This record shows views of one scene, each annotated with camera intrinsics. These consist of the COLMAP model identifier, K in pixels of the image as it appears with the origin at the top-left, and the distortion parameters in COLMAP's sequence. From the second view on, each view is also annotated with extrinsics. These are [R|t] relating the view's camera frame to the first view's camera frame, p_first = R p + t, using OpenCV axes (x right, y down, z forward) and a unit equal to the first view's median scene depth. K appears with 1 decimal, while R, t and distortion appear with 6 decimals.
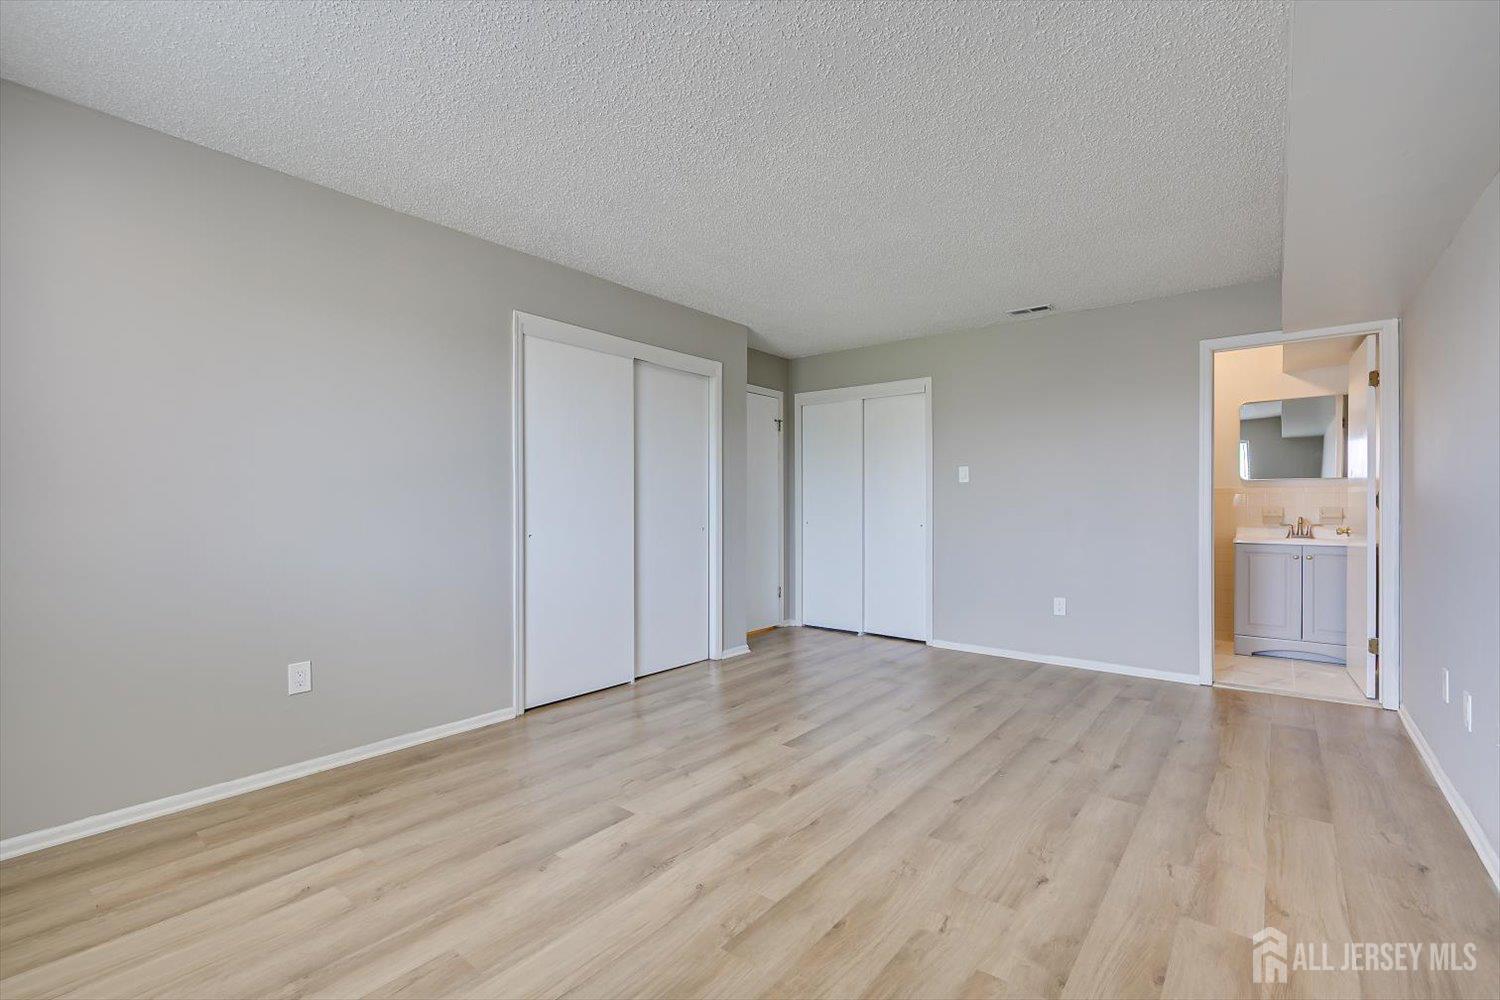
lens RADIAL K [[657.0, 0, 750.0], [0, 657.0, 500.0], [0, 0, 1]] dist [-0.000253, -0.000049]
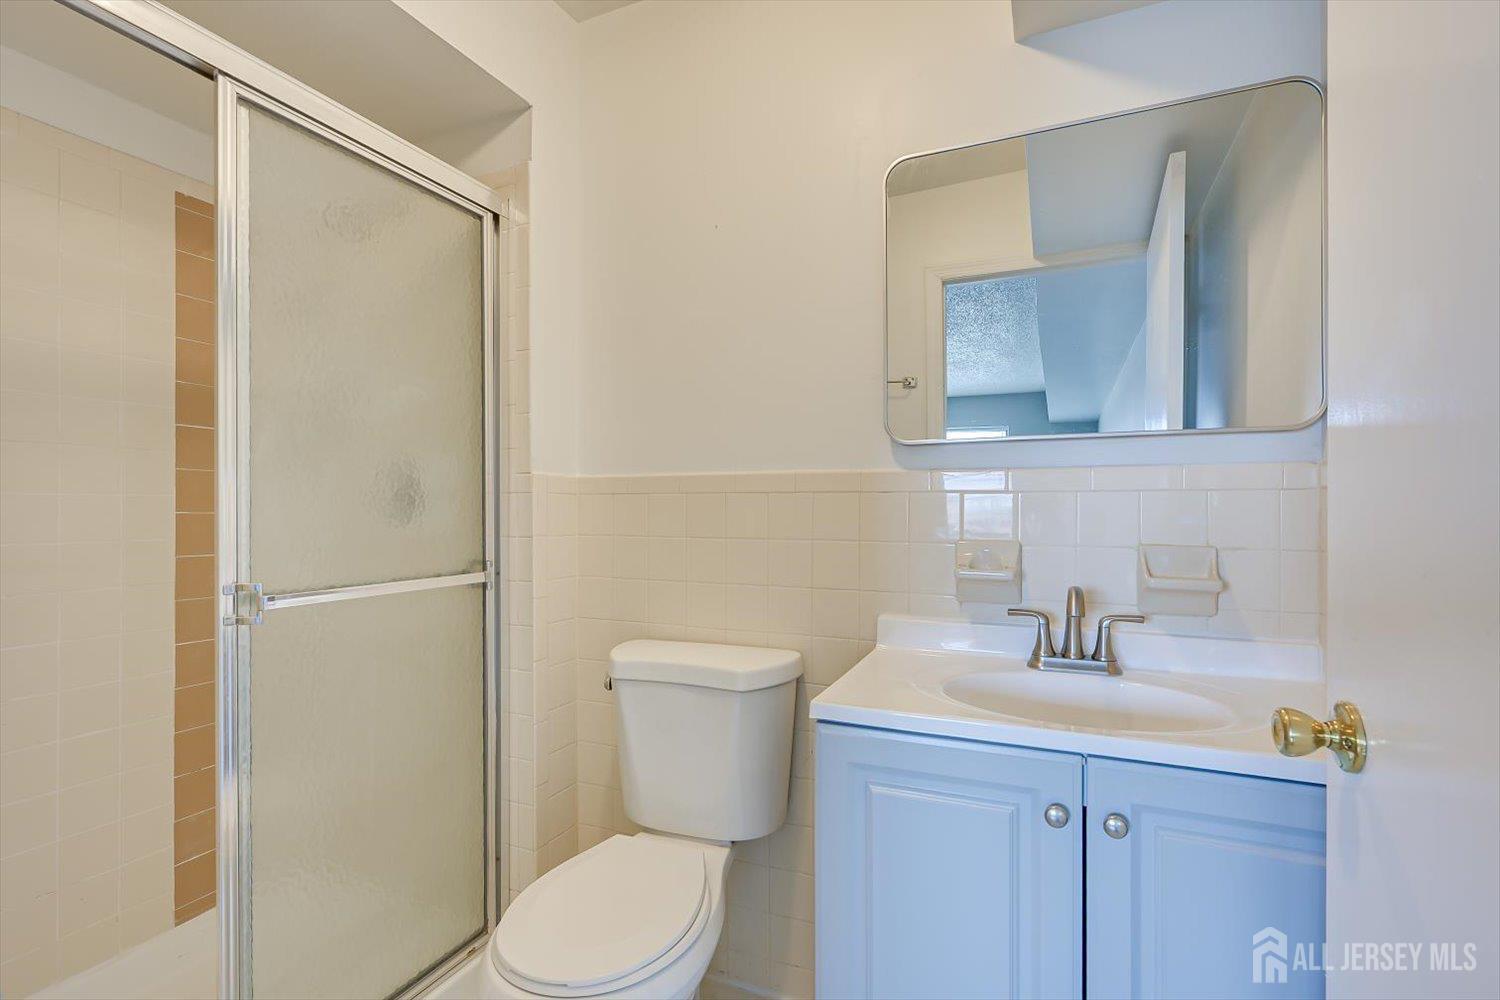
lens RADIAL K [[657.0, 0, 750.0], [0, 657.0, 500.0], [0, 0, 1]] dist [-0.000253, -0.000049]
pose [[0.969449, -0.002446, 0.245281, 0.649632], [0.003010, 0.999994, -0.001926, -0.007497], [-0.245274, 0.002606, 0.969450, 0.779045]]
